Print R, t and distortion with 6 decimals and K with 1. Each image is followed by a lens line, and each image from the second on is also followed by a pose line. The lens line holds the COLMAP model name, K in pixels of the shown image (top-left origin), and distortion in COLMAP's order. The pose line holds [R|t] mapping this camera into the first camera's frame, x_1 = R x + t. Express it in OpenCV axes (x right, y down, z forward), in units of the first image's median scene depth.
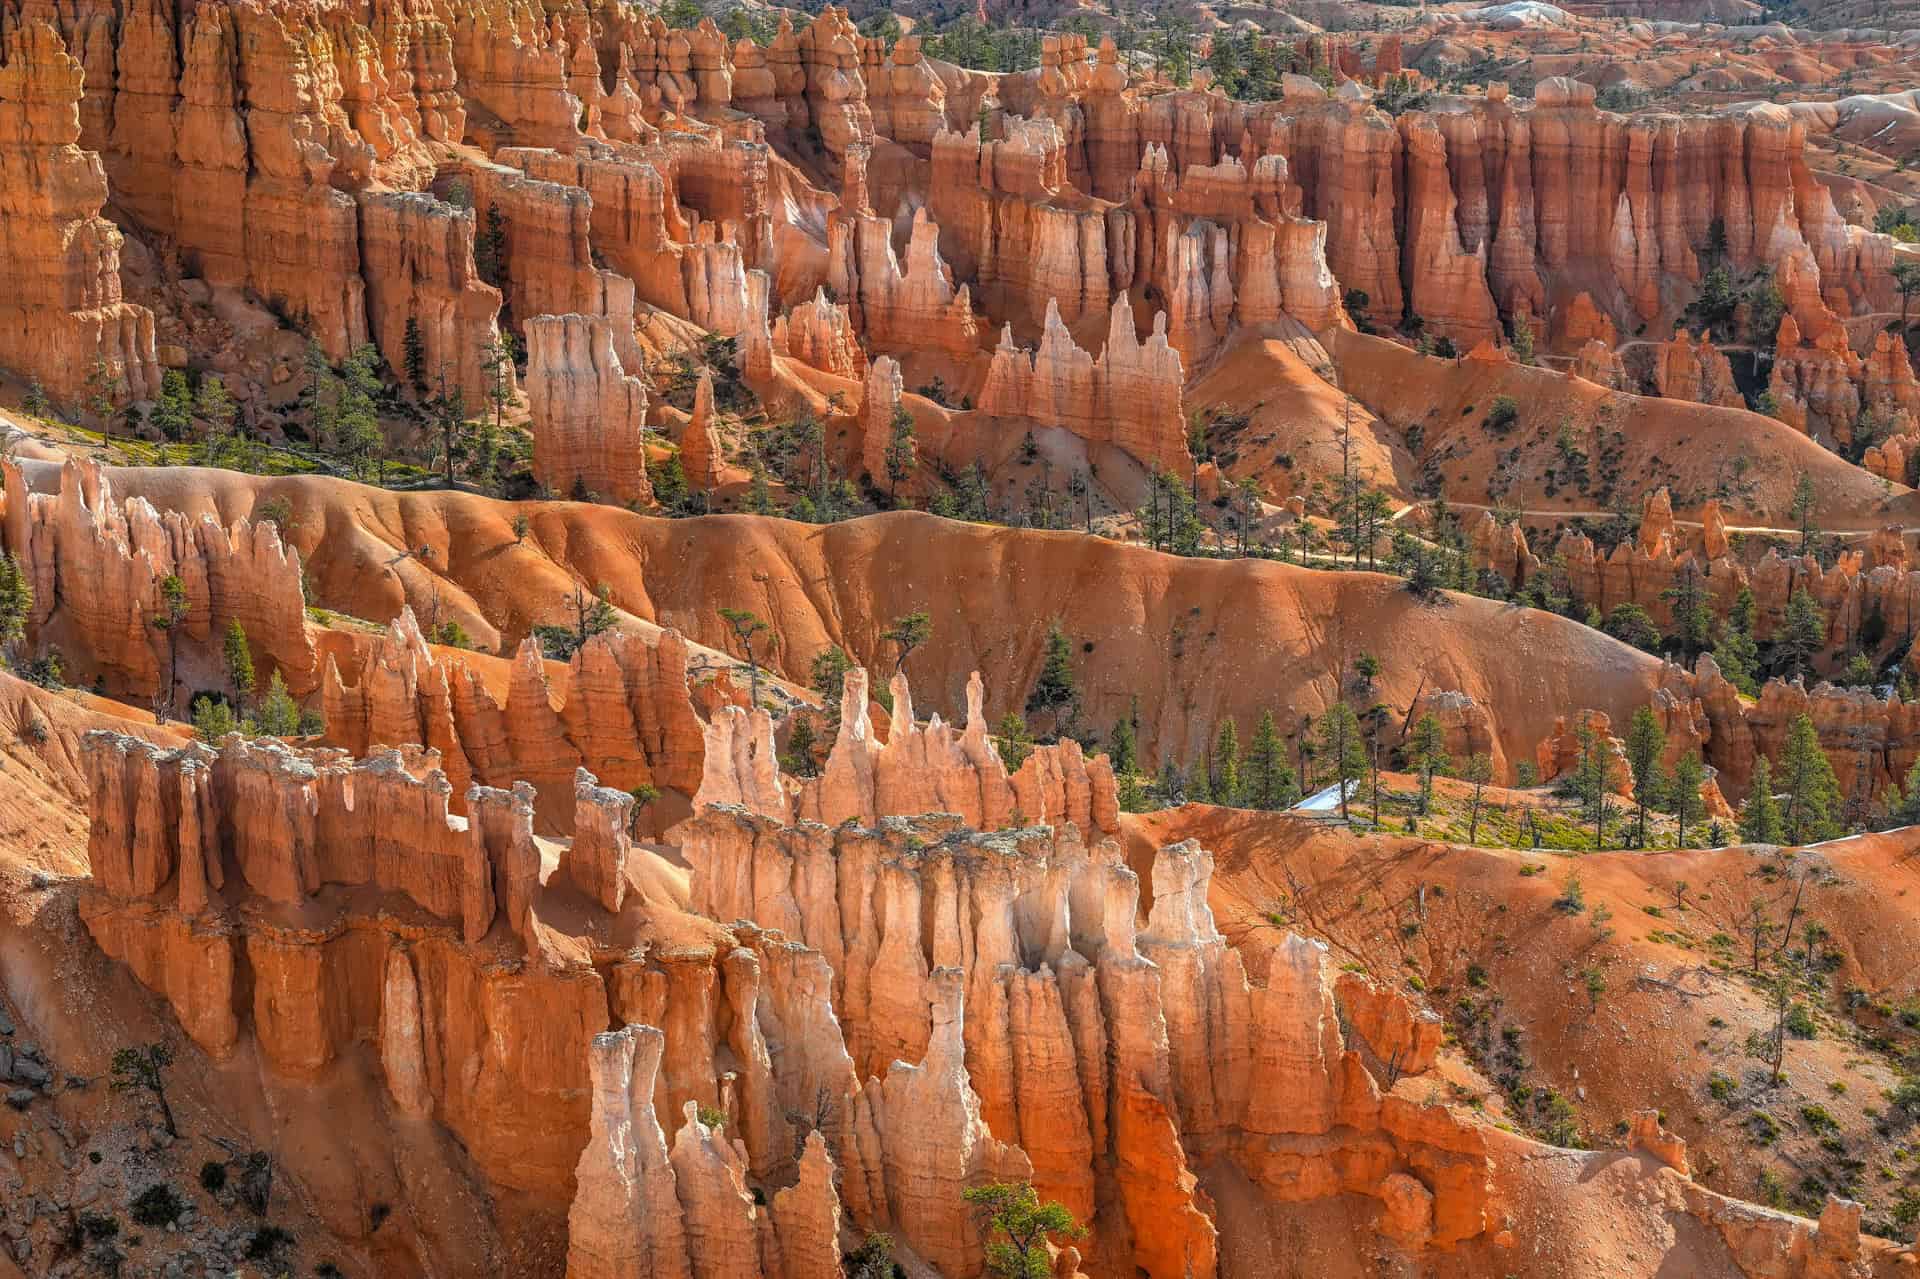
lens RADIAL K [[3387.4, 0, 960.0], [0, 3387.4, 639.5], [0, 0, 1]] dist [0.005144, -0.043605]
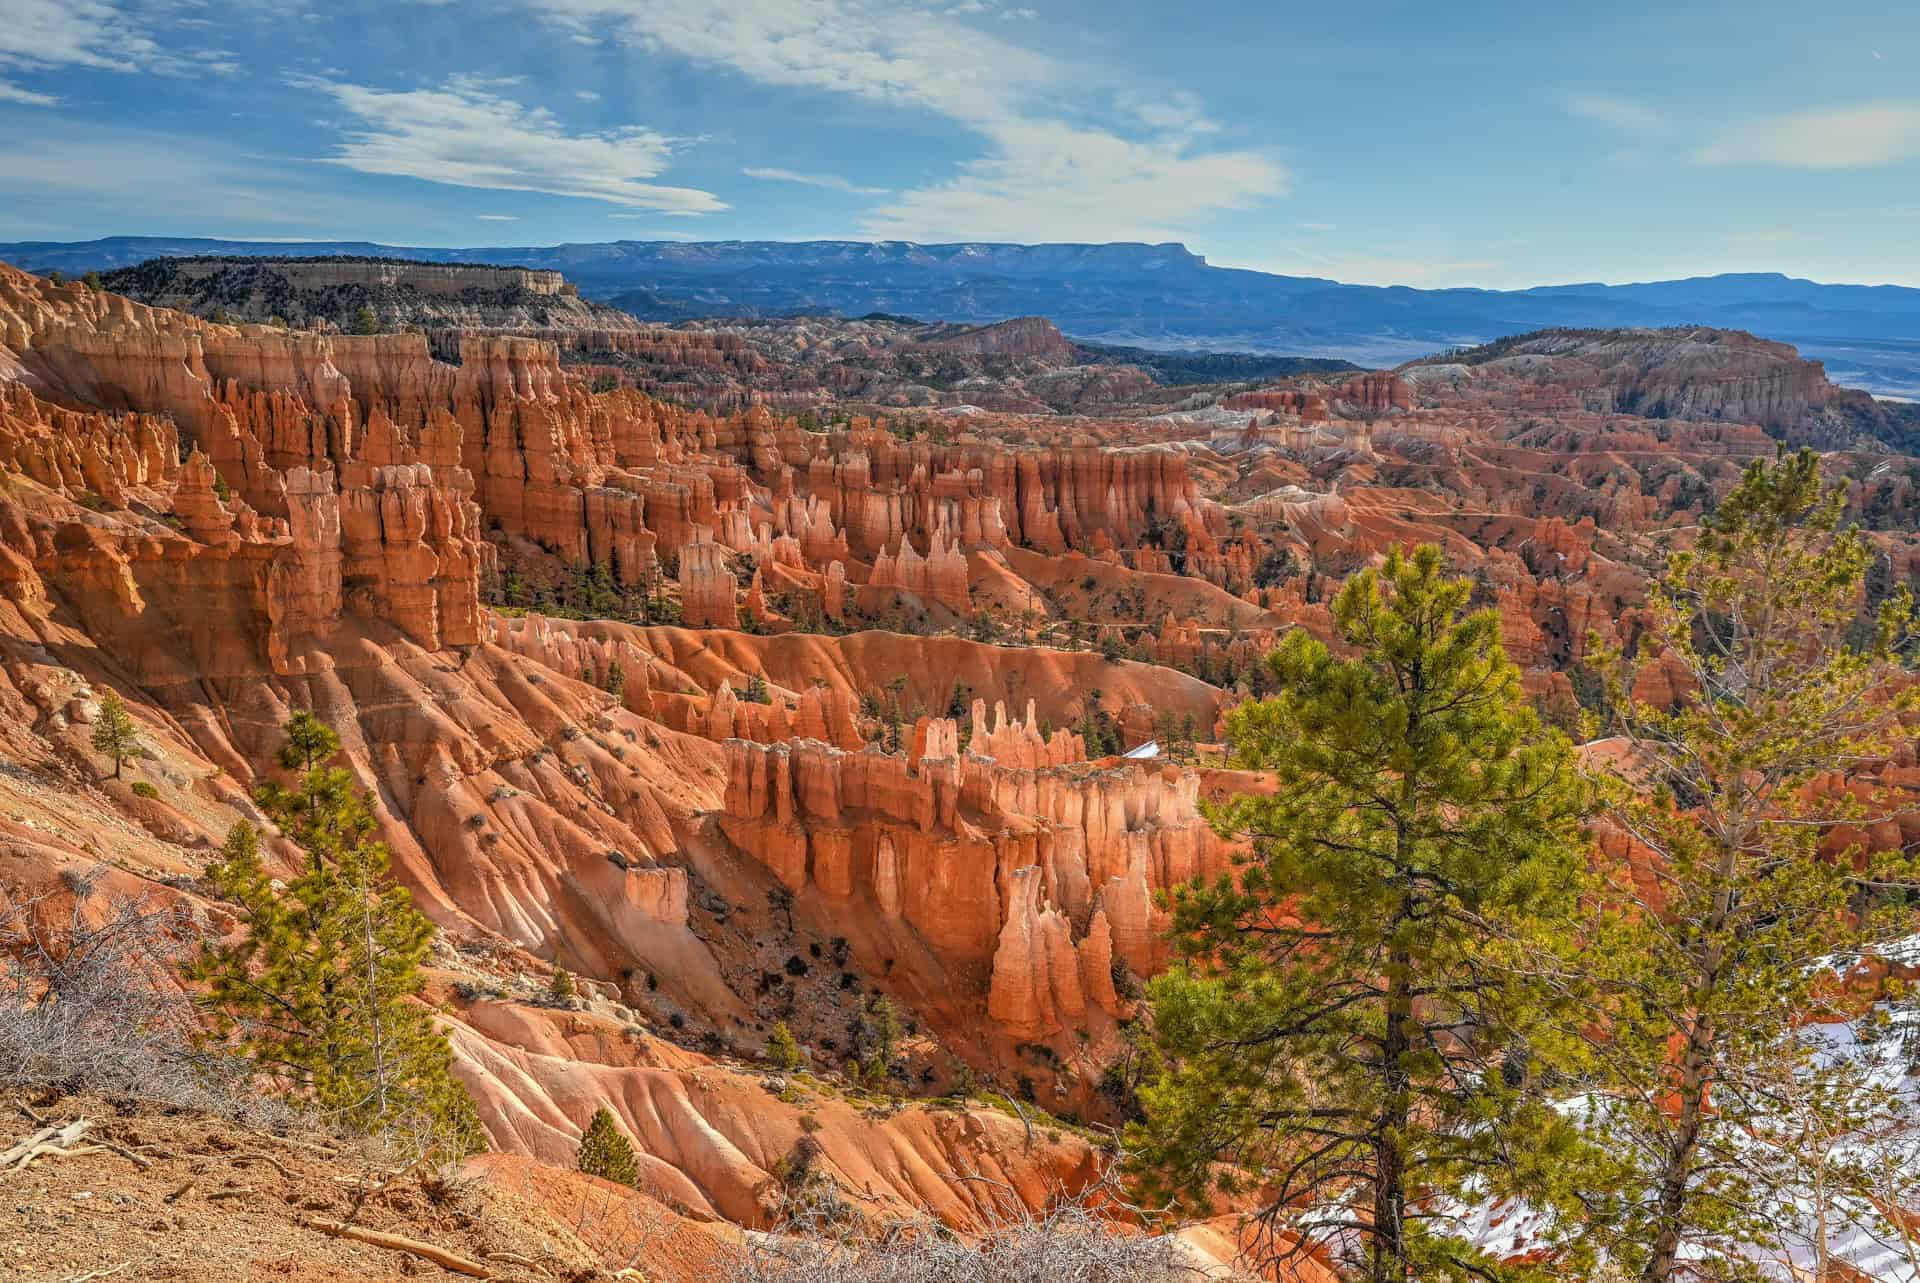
lens RADIAL K [[1513.0, 0, 960.0], [0, 1513.0, 641.5], [0, 0, 1]] dist [0.011475, 0.003754]
pose [[0.983415, -0.027169, 0.179324, -0.117732], [0.032930, 0.999030, -0.029228, -0.000242], [-0.178356, 0.034648, 0.983356, 0.025917]]
